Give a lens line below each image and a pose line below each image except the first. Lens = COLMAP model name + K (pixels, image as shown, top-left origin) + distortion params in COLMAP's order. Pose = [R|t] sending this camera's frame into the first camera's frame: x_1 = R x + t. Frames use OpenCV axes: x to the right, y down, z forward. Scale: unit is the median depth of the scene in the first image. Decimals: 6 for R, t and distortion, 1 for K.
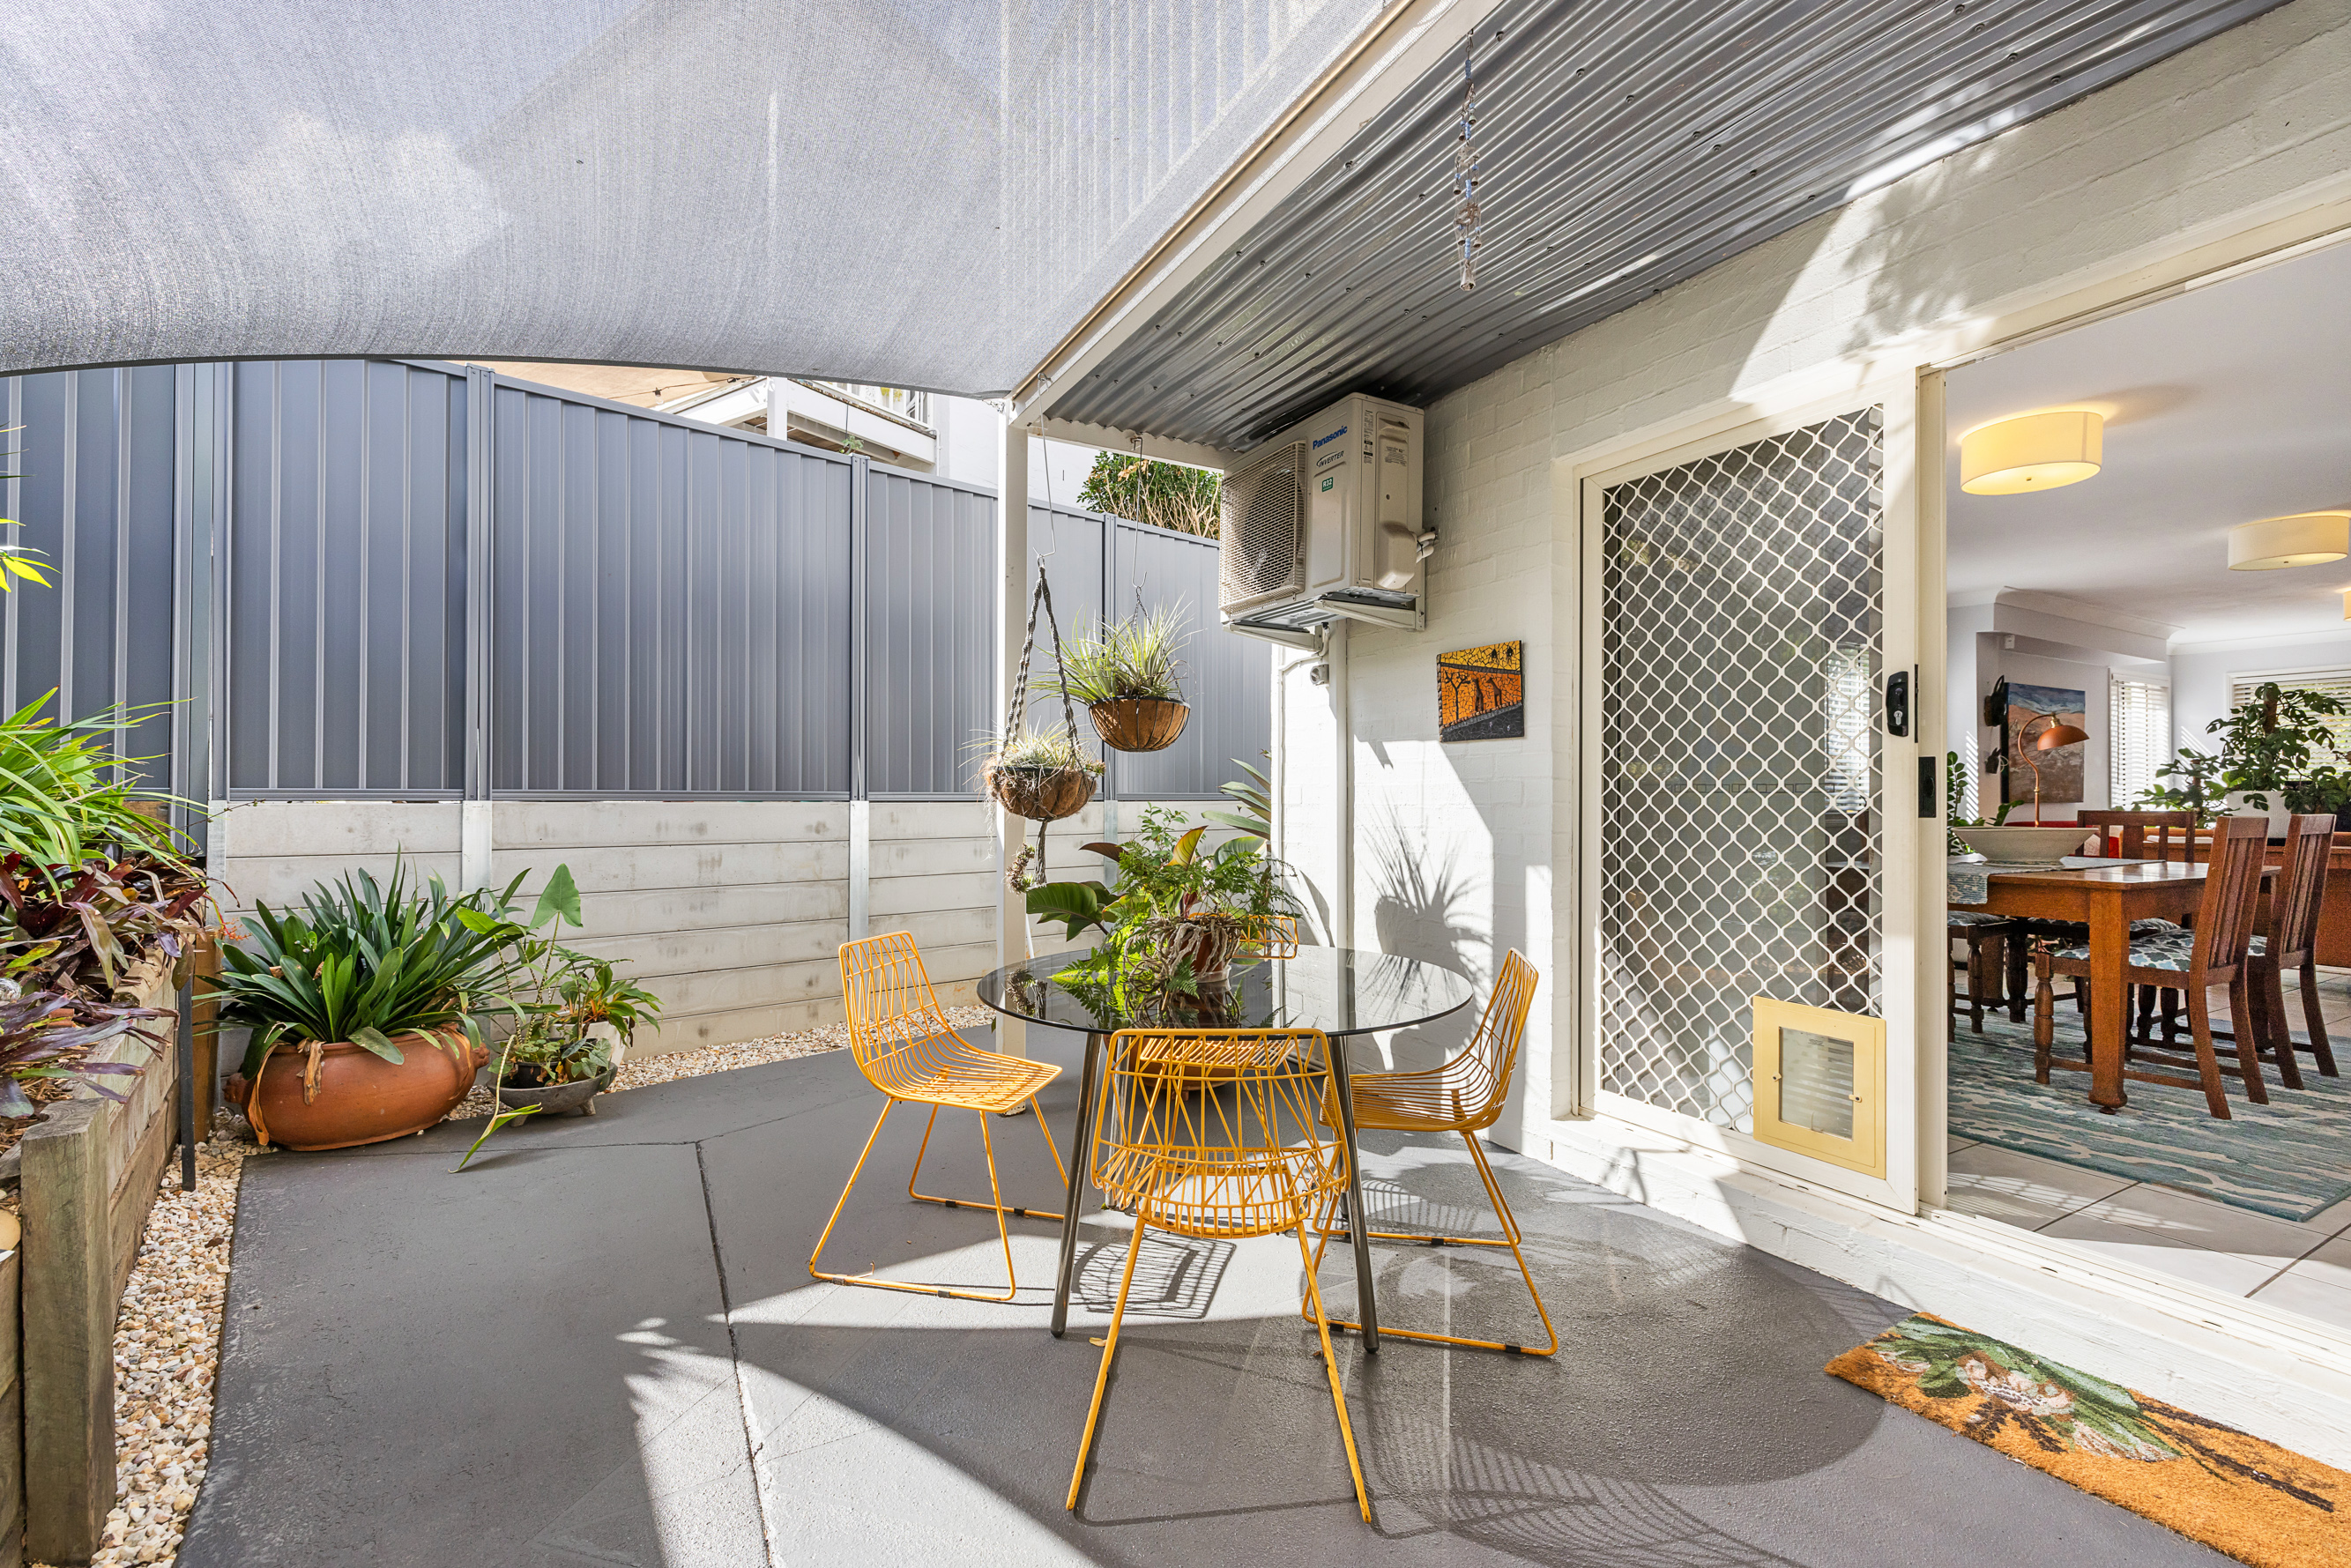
lens RADIAL K [[1014.9, 0, 1187.6], [0, 1014.9, 789.5], [0, 0, 1]] dist [0.001621, 0.000194]
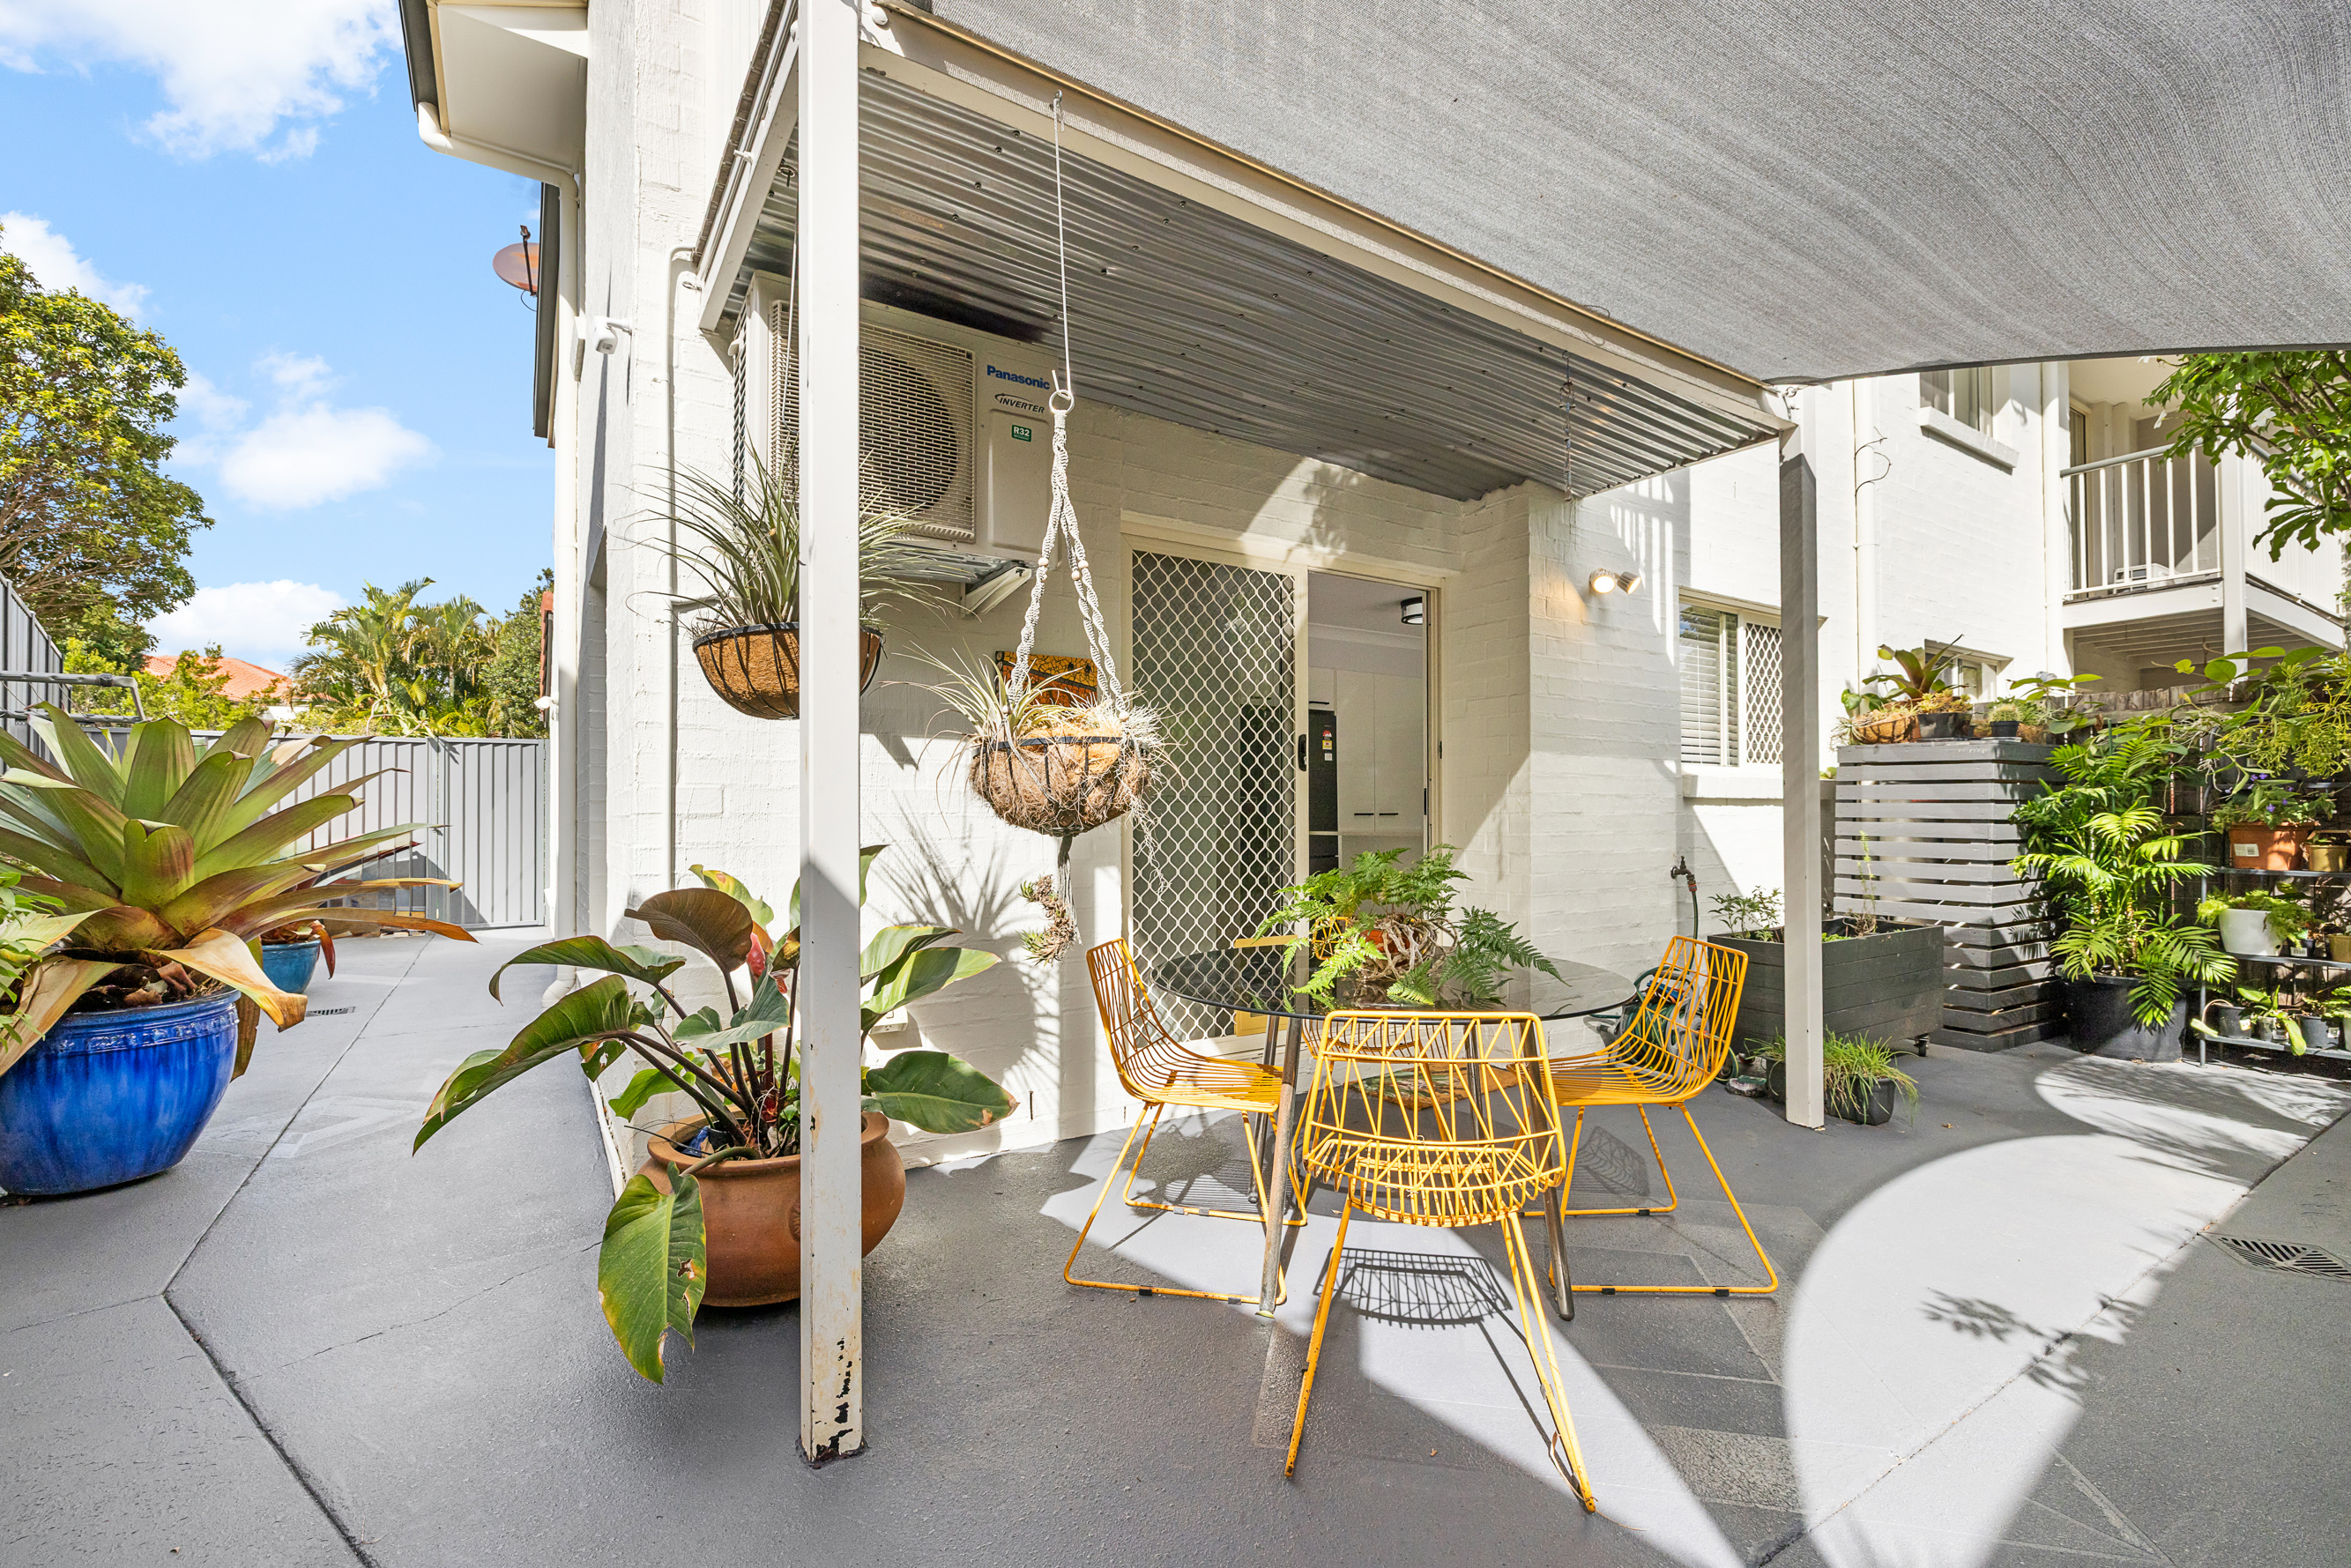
lens RADIAL K [[1014.9, 0, 1188.1], [0, 1014.9, 795.9], [0, 0, 1]] dist [0.001621, 0.000194]
pose [[-0.066091, 0.017790, 0.997655, -0.903992], [-0.006020, 0.999816, -0.018227, 0.021148], [-0.997795, -0.007210, -0.065972, 1.153102]]
